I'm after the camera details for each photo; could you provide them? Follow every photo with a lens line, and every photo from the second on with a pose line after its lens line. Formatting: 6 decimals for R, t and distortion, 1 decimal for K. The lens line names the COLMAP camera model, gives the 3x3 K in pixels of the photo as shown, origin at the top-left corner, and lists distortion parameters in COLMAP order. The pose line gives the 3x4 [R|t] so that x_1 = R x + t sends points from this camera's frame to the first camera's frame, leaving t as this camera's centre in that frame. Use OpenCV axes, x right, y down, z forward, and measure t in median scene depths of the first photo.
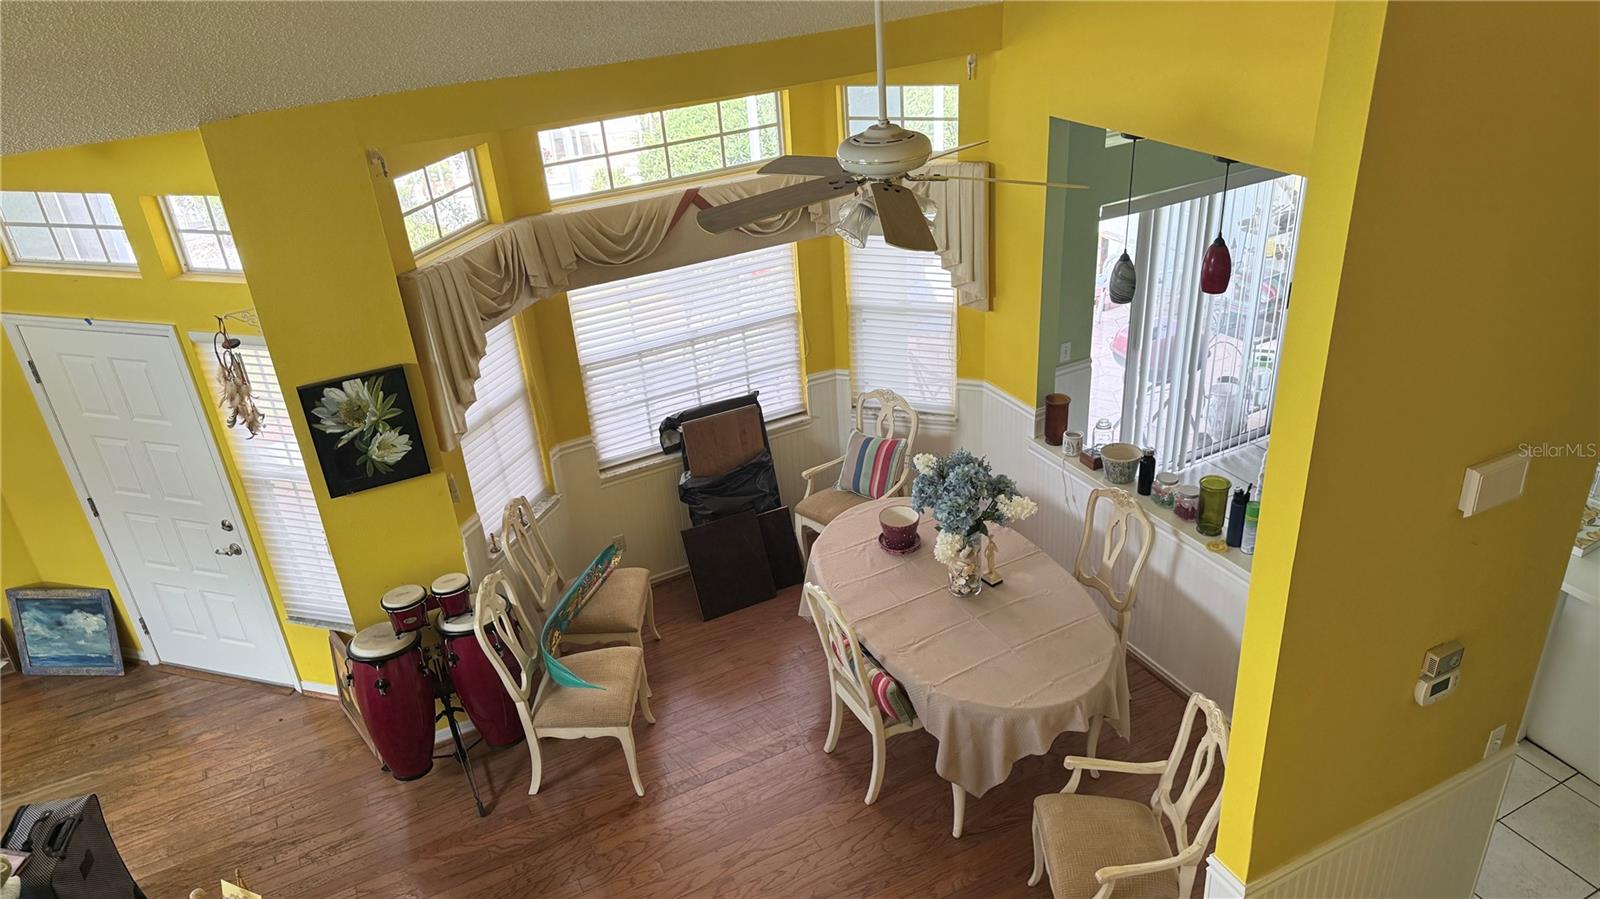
lens RADIAL K [[1122.0, 0, 800.0], [0, 1122.0, 449.5], [0, 0, 1]] dist [0.110378, -0.142789]
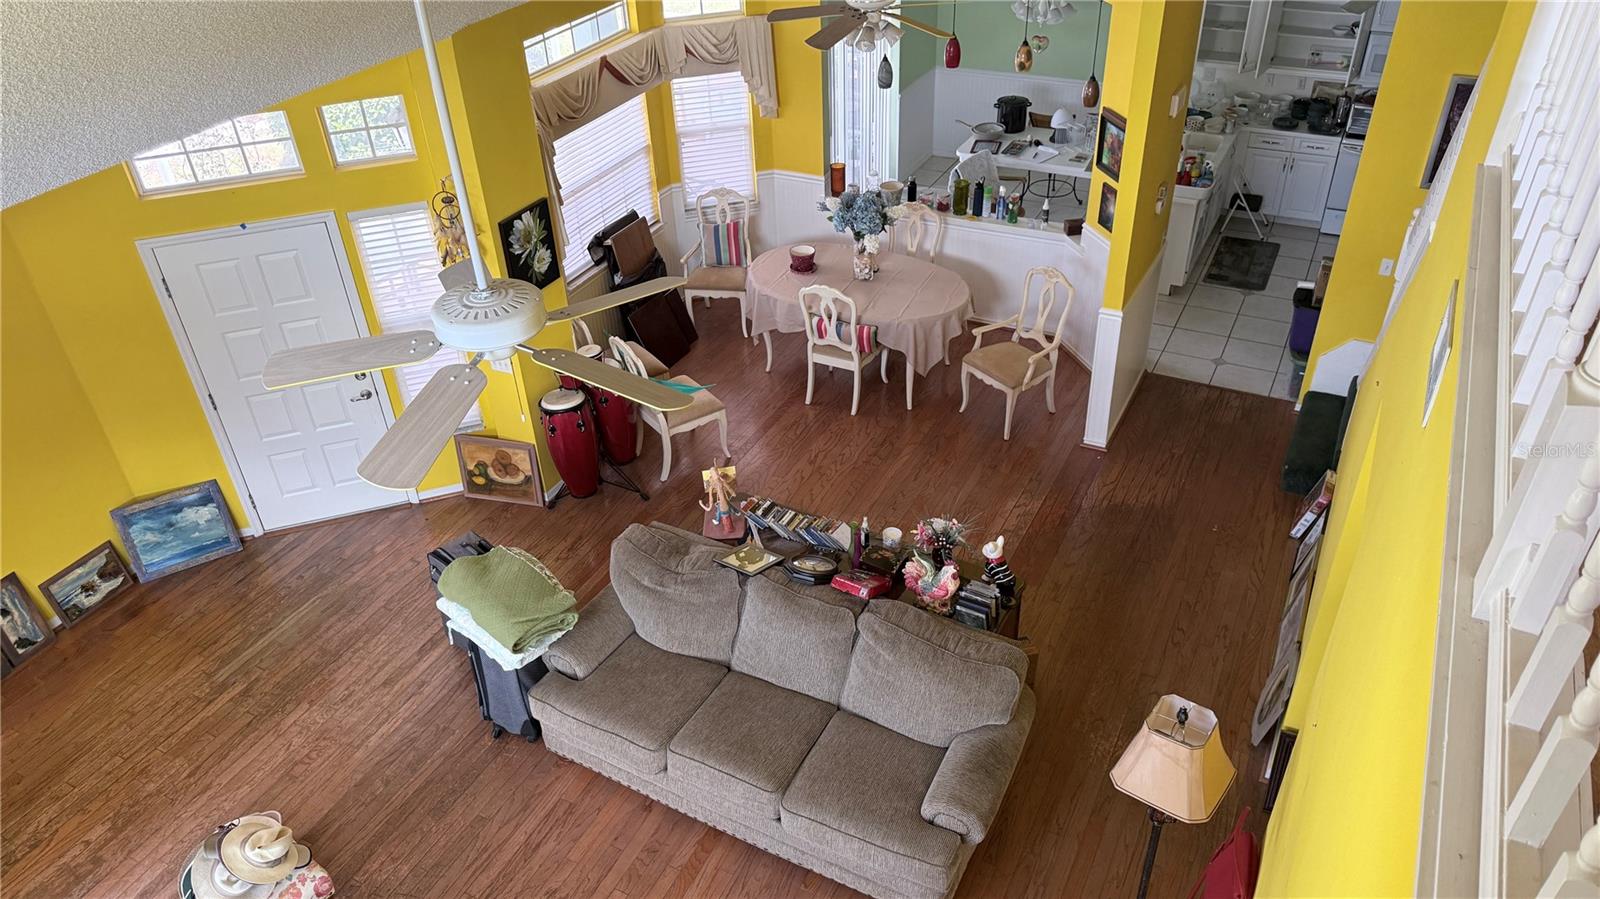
lens RADIAL K [[1122.0, 0, 800.0], [0, 1122.0, 449.5], [0, 0, 1]] dist [0.110378, -0.142789]
pose [[0.812085, -0.307172, 0.496149, -0.681973], [0.263644, 0.951650, 0.157652, 0.066441], [-0.520586, 0.002780, 0.853805, -0.294470]]
